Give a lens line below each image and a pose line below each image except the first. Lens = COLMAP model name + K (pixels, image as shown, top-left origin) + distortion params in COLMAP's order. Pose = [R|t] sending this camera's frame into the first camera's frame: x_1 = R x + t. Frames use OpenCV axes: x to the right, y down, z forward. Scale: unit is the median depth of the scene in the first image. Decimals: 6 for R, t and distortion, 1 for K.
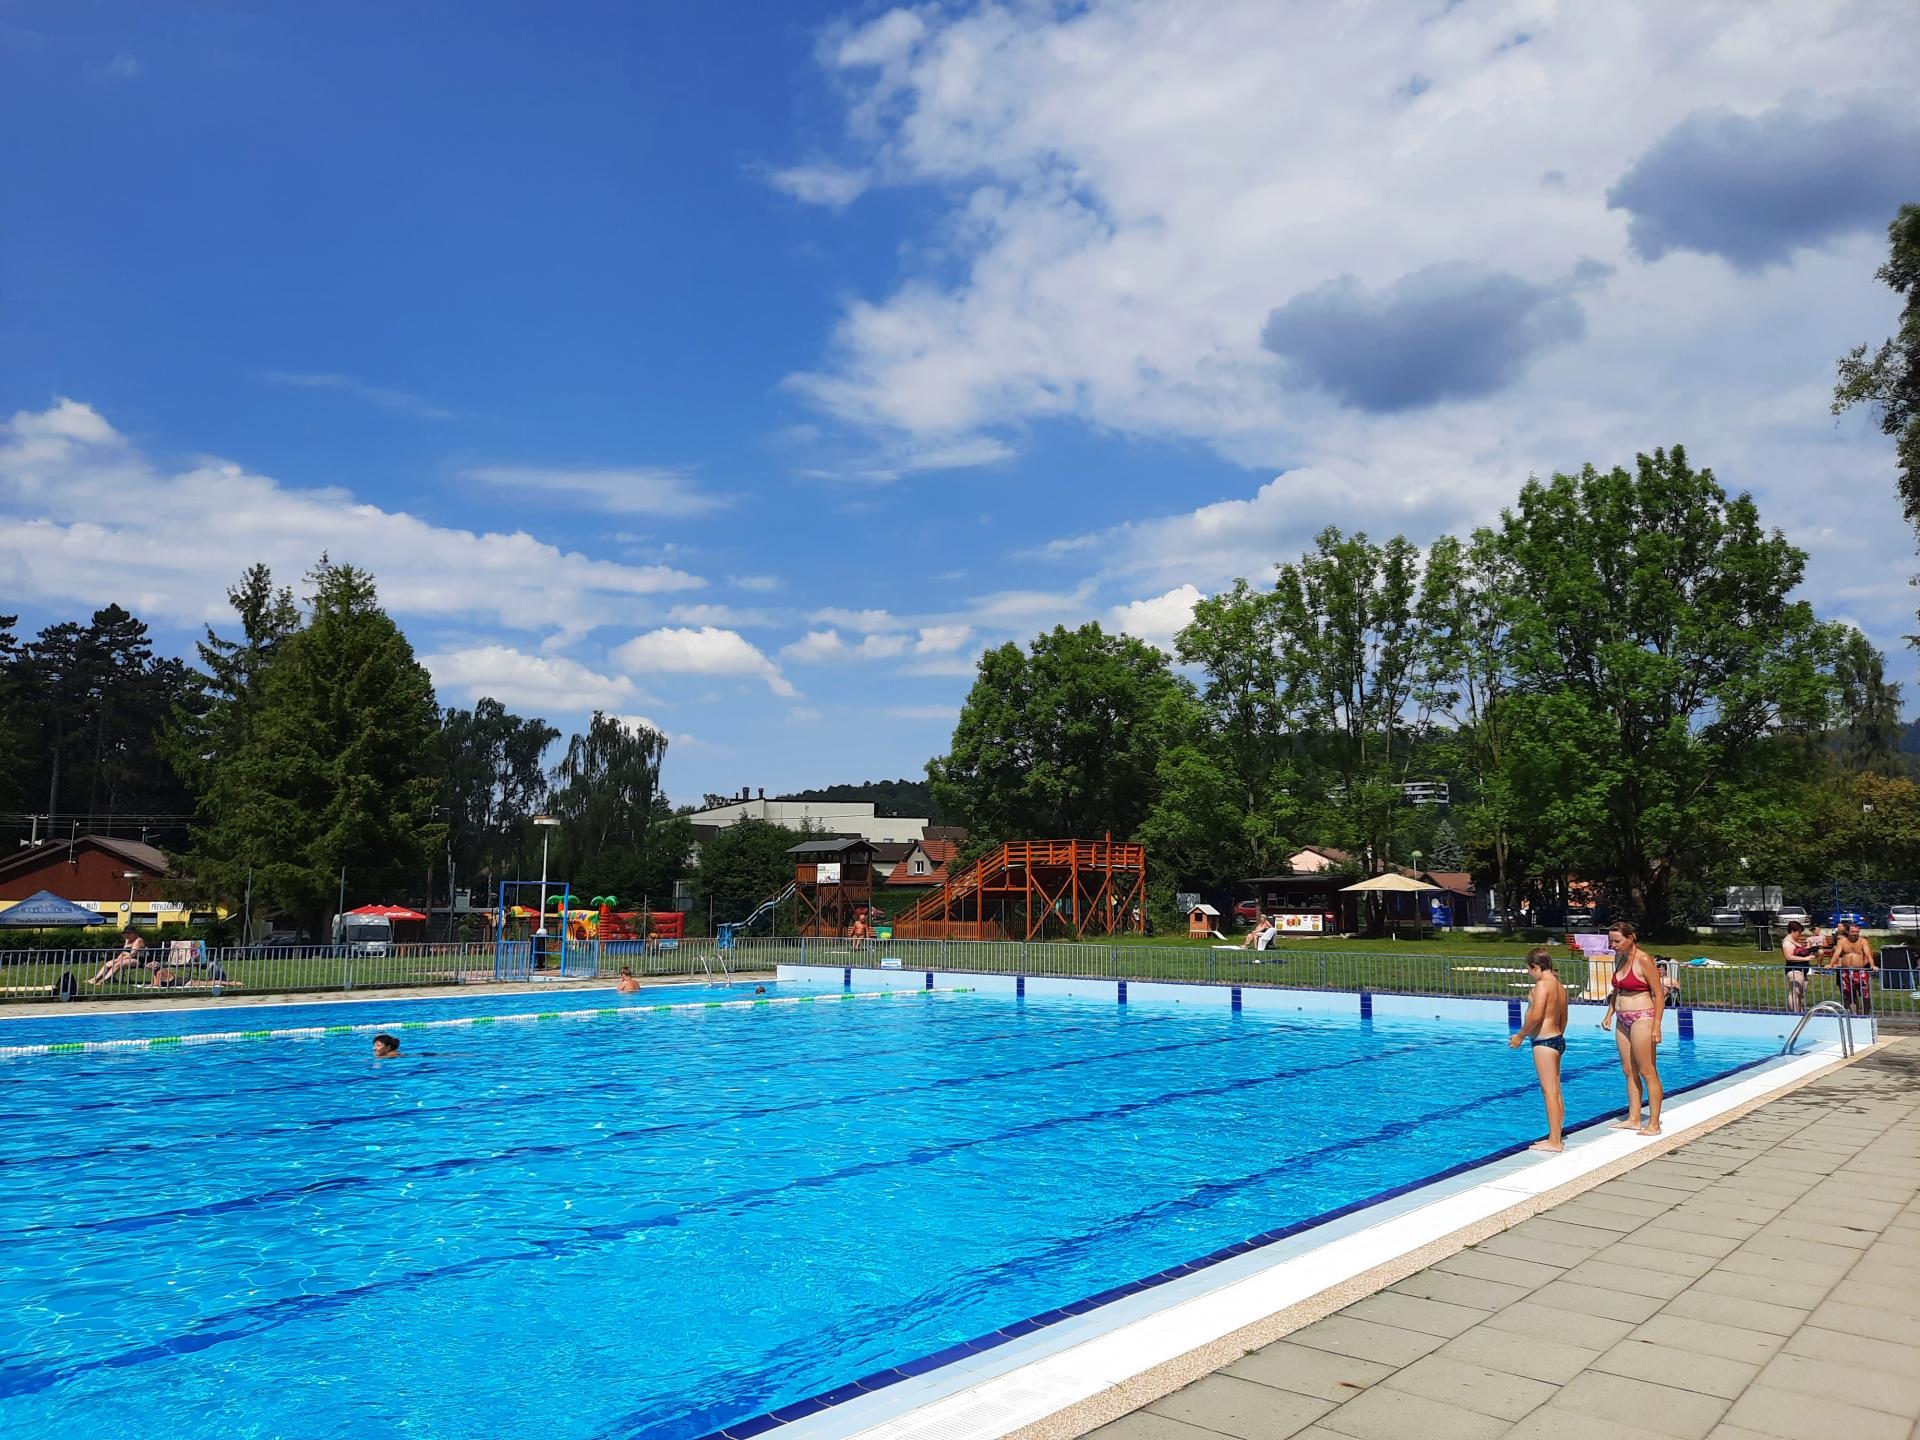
lens RADIAL K [[1415.6, 0, 960.0], [0, 1415.6, 720.0], [0, 0, 1]] dist [0.013912, -0.007244]
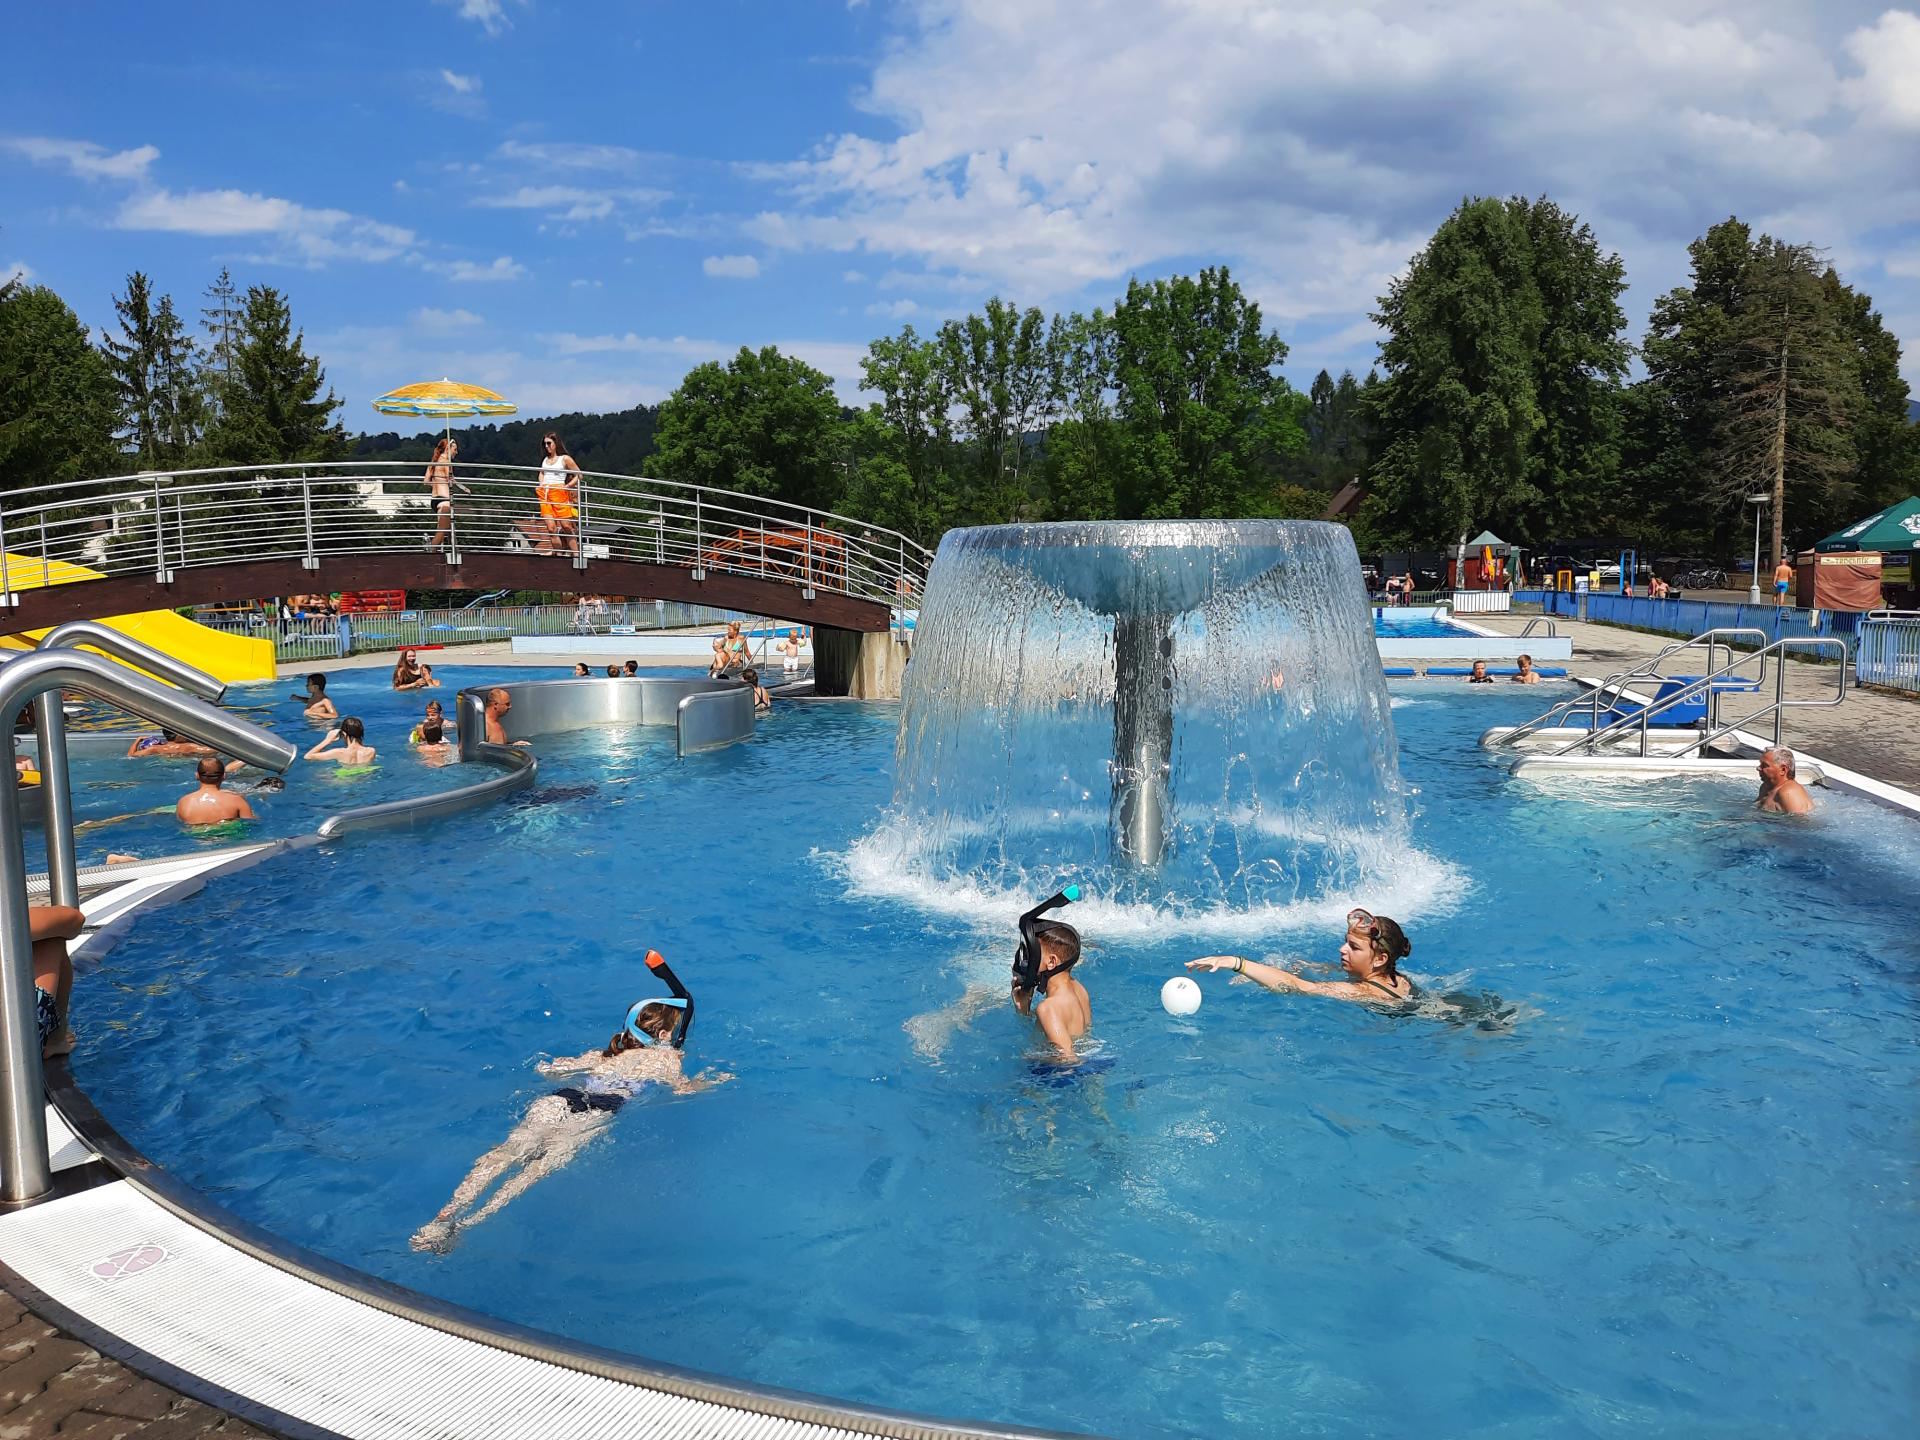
lens RADIAL K [[1414.4, 0, 961.2], [0, 1414.4, 725.0], [0, 0, 1]] dist [0.010971, -0.001096]
pose [[0.899927, -0.059966, 0.431897, -0.407383], [-0.041737, 0.974104, 0.222214, -0.038815], [-0.434038, -0.218003, 0.874120, -0.291253]]
